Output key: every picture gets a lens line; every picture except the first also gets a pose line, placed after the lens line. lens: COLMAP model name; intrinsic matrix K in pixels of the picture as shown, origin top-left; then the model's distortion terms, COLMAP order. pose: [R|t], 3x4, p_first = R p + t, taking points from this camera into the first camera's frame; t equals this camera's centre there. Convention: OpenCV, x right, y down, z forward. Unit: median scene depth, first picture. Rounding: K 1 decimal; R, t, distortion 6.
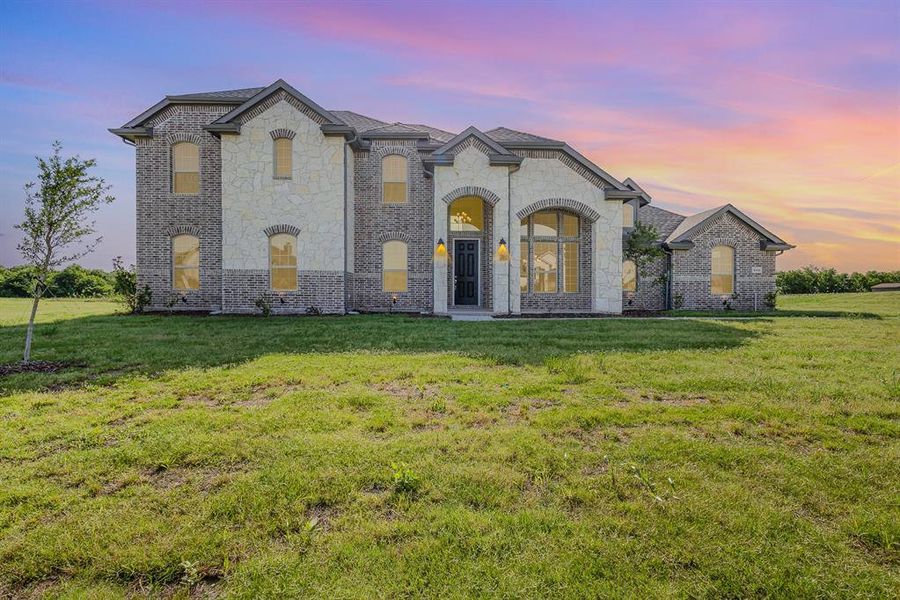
lens RADIAL K [[415.8, 0, 450.7], [0, 415.8, 293.6], [0, 0, 1]] dist [0.004871, 0.000232]
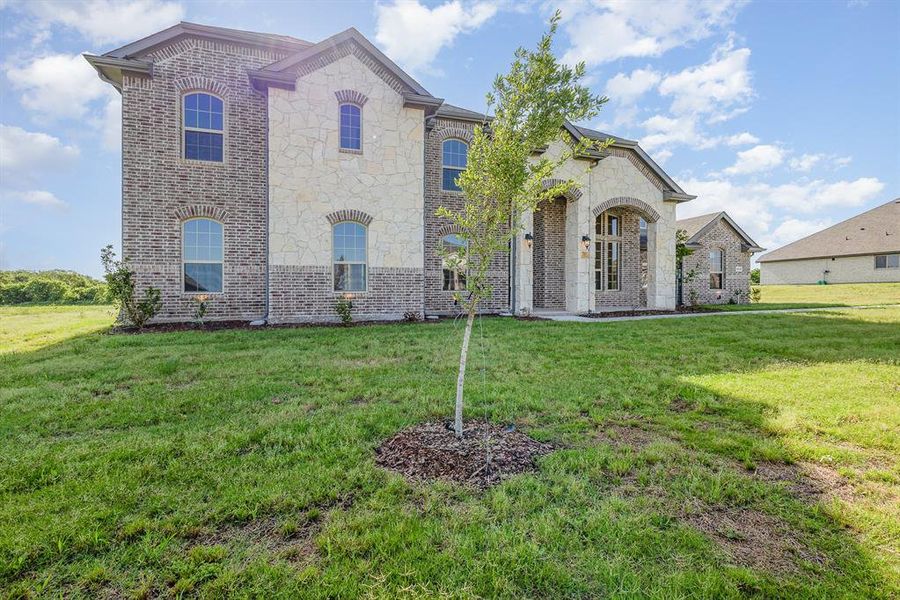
lens RADIAL K [[415.8, 0, 450.7], [0, 415.8, 293.6], [0, 0, 1]] dist [0.004871, 0.000232]
pose [[0.948736, -0.015051, 0.315710, -0.473163], [0.015584, 0.999878, 0.000837, -0.002394], [-0.315684, 0.004126, 0.948855, 0.178171]]
